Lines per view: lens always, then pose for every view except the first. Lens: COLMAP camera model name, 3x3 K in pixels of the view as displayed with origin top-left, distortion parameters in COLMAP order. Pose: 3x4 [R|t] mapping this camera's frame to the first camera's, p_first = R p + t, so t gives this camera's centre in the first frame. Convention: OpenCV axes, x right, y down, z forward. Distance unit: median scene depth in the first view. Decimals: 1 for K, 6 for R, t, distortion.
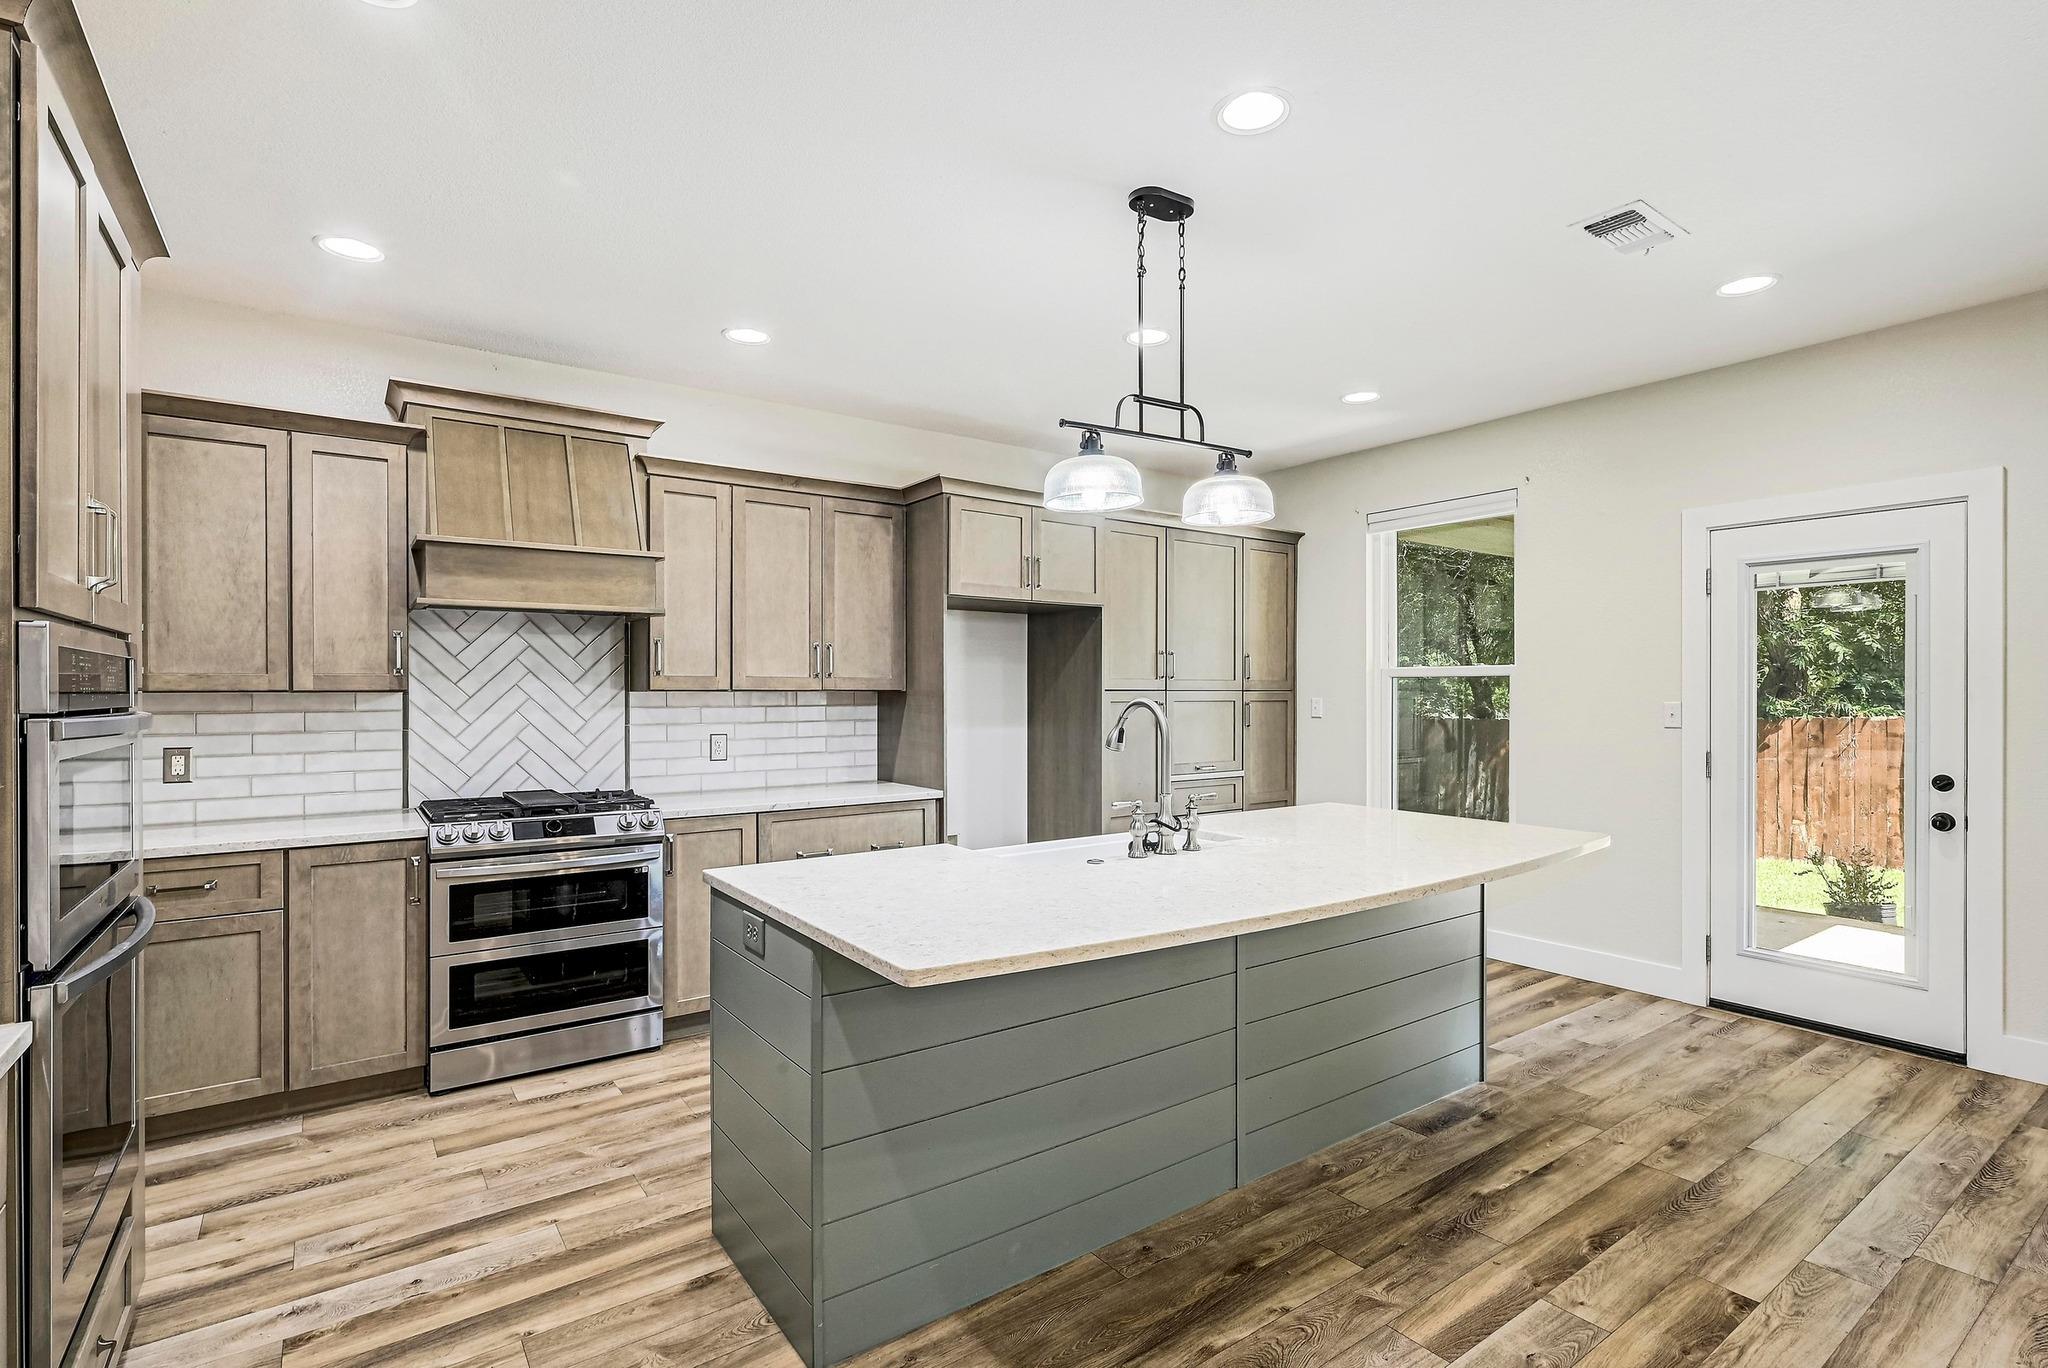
lens RADIAL K [[969.6, 0, 1030.0], [0, 969.6, 693.5], [0, 0, 1]] dist [-0.000603, -0.000239]
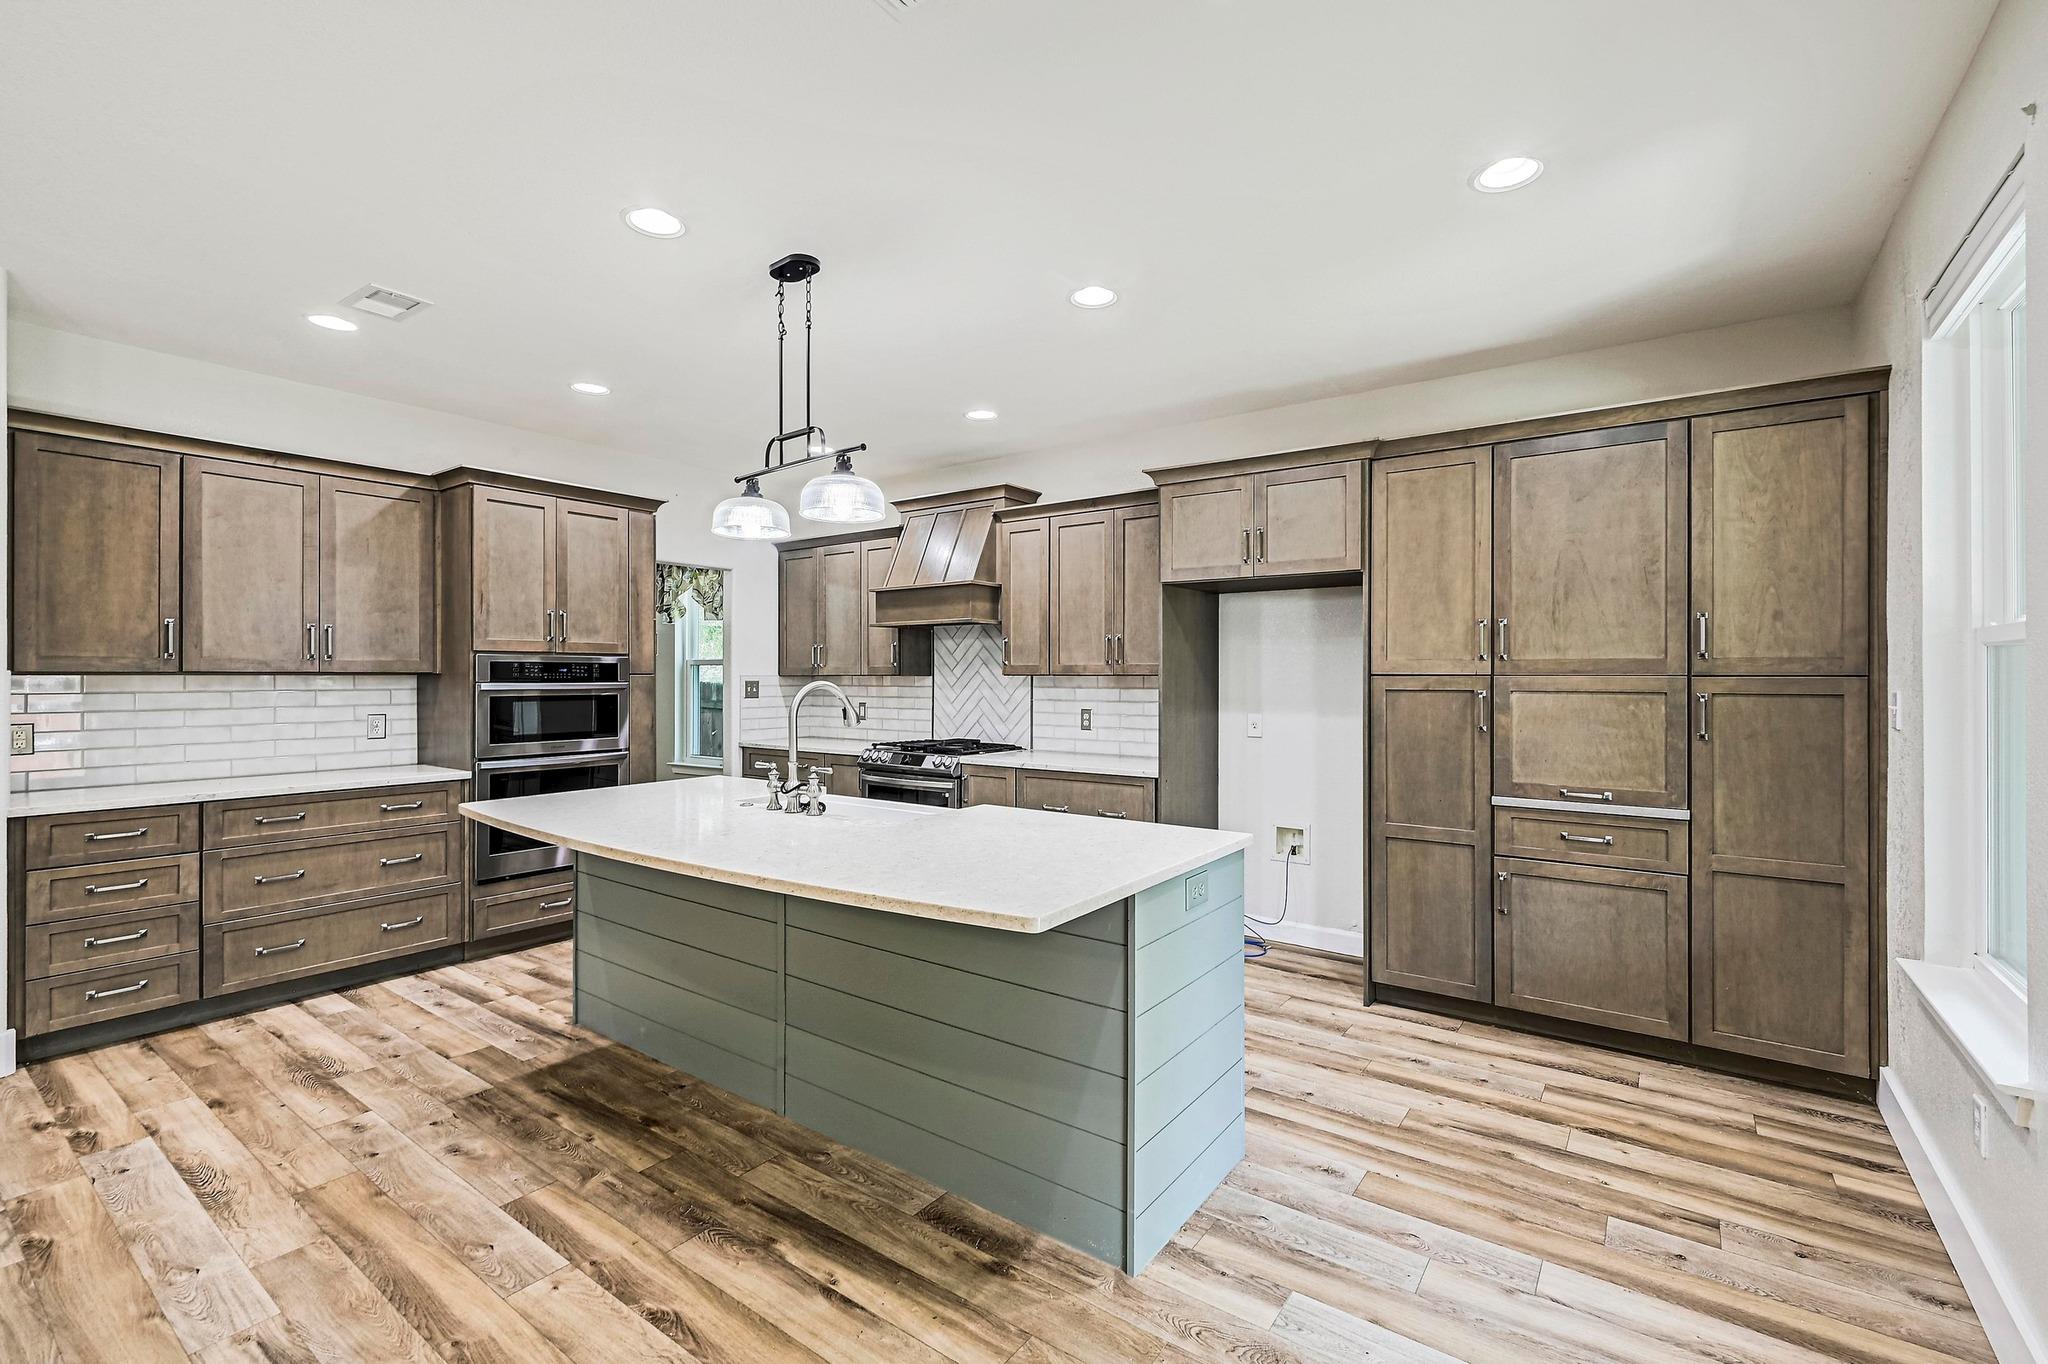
lens RADIAL K [[887.9, 0, 1030.6], [0, 887.9, 674.5], [0, 0, 1]] dist [0.000875, 0.000010]
pose [[0.313938, 0.000193, -0.949443, 1.201760], [-0.003916, 0.999992, -0.001091, -0.003765], [0.949435, 0.004060, 0.313936, 0.886224]]
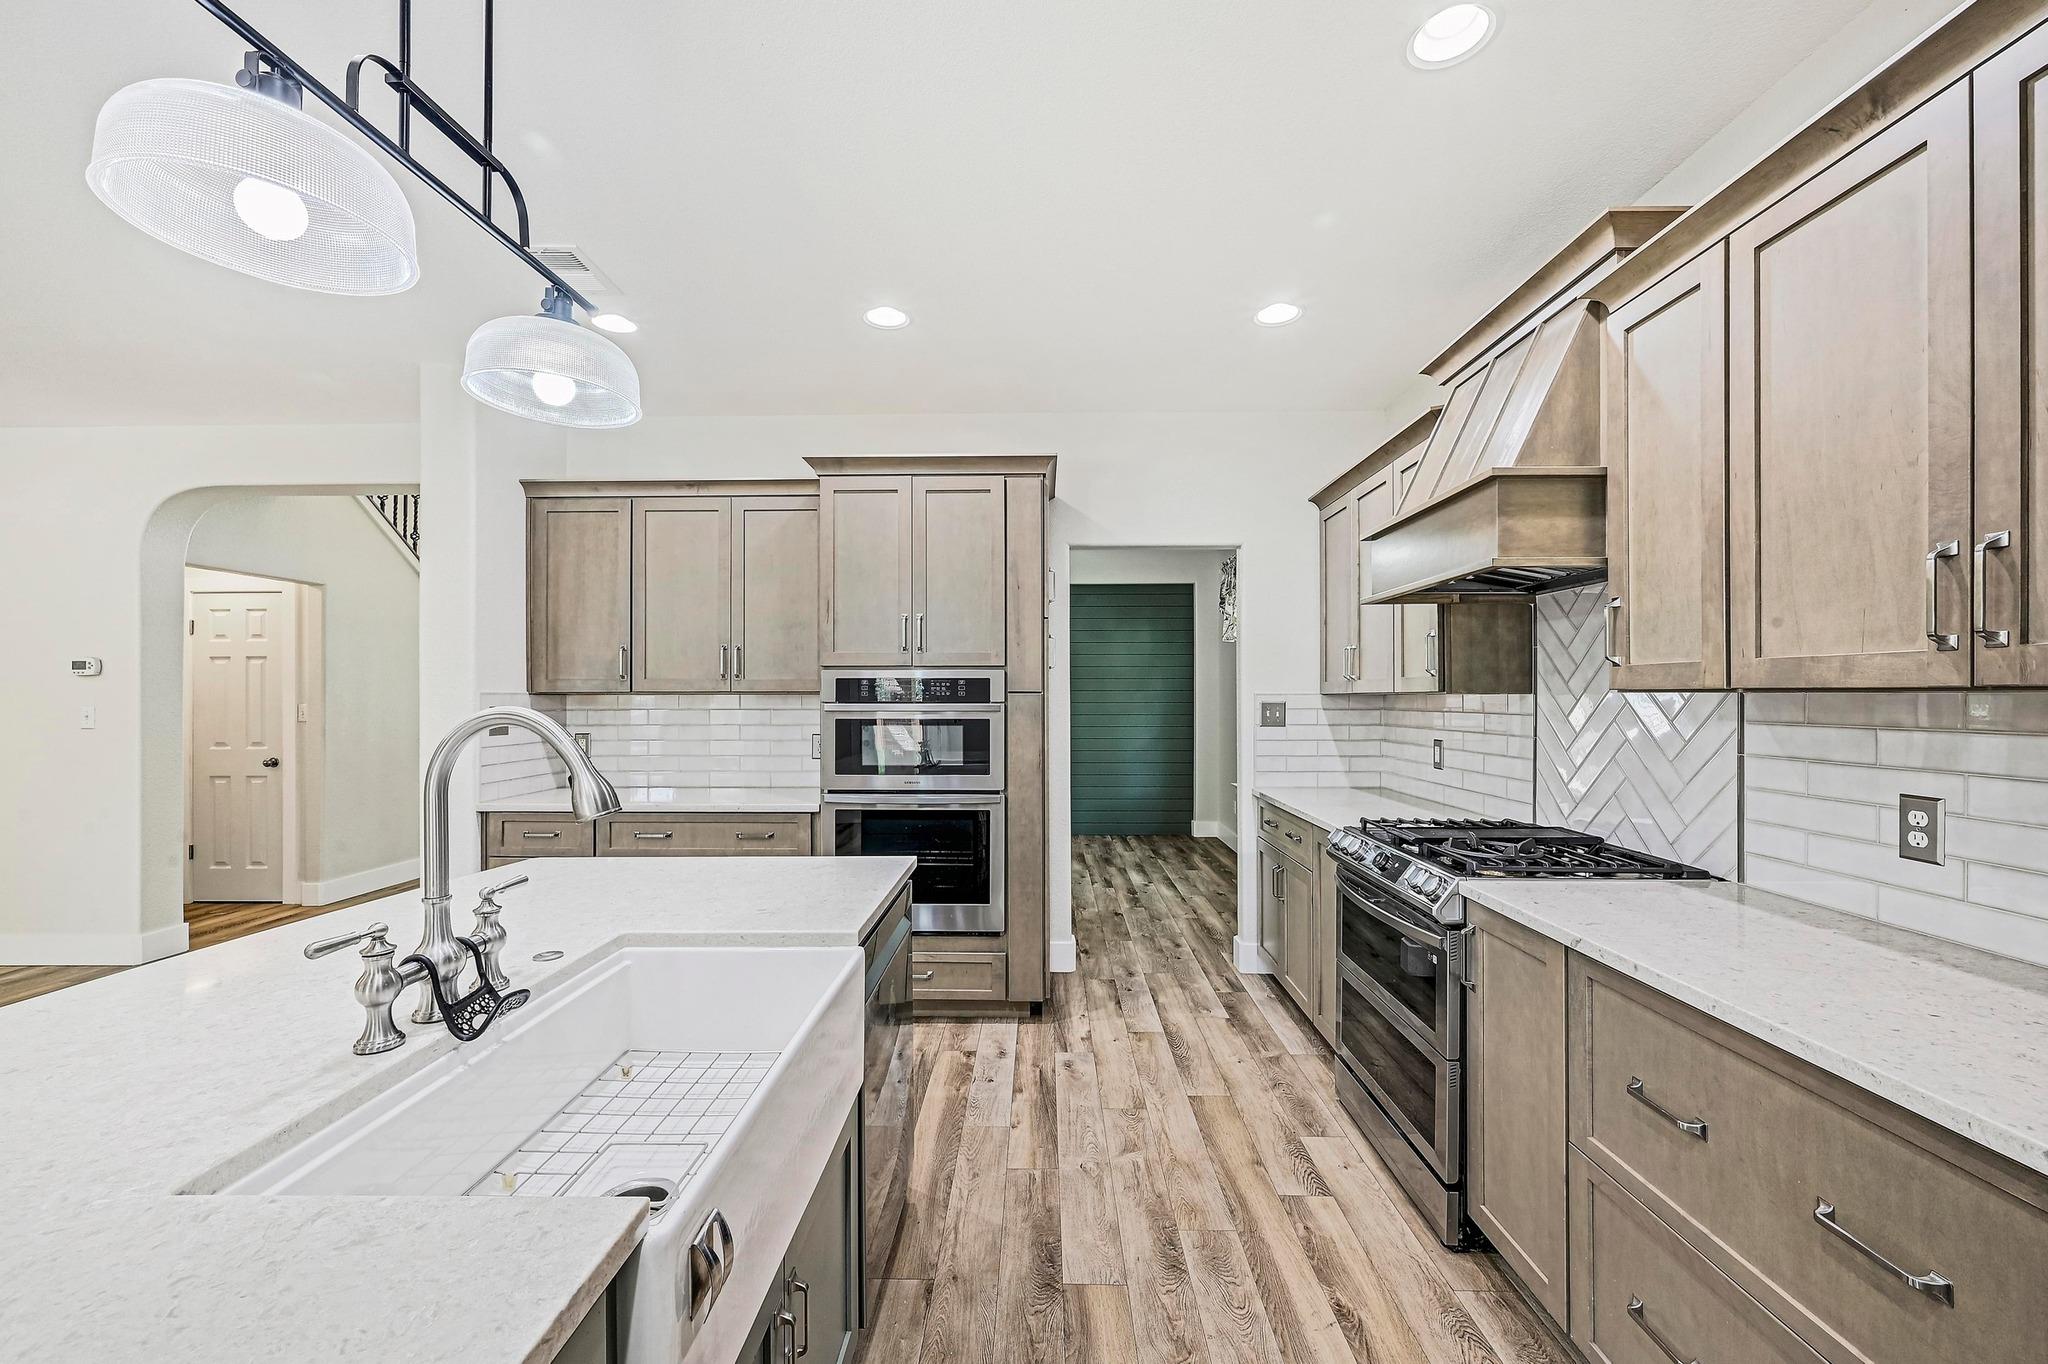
lens RADIAL K [[814.7, 0, 1029.9], [0, 814.7, 693.1], [0, 0, 1]] dist [-0.000905, -0.000006]
pose [[-0.599178, -0.000370, -0.800616, 0.279655], [-0.000345, 1.000000, -0.000203, -0.002265], [0.800616, 0.000155, -0.599178, 1.422960]]
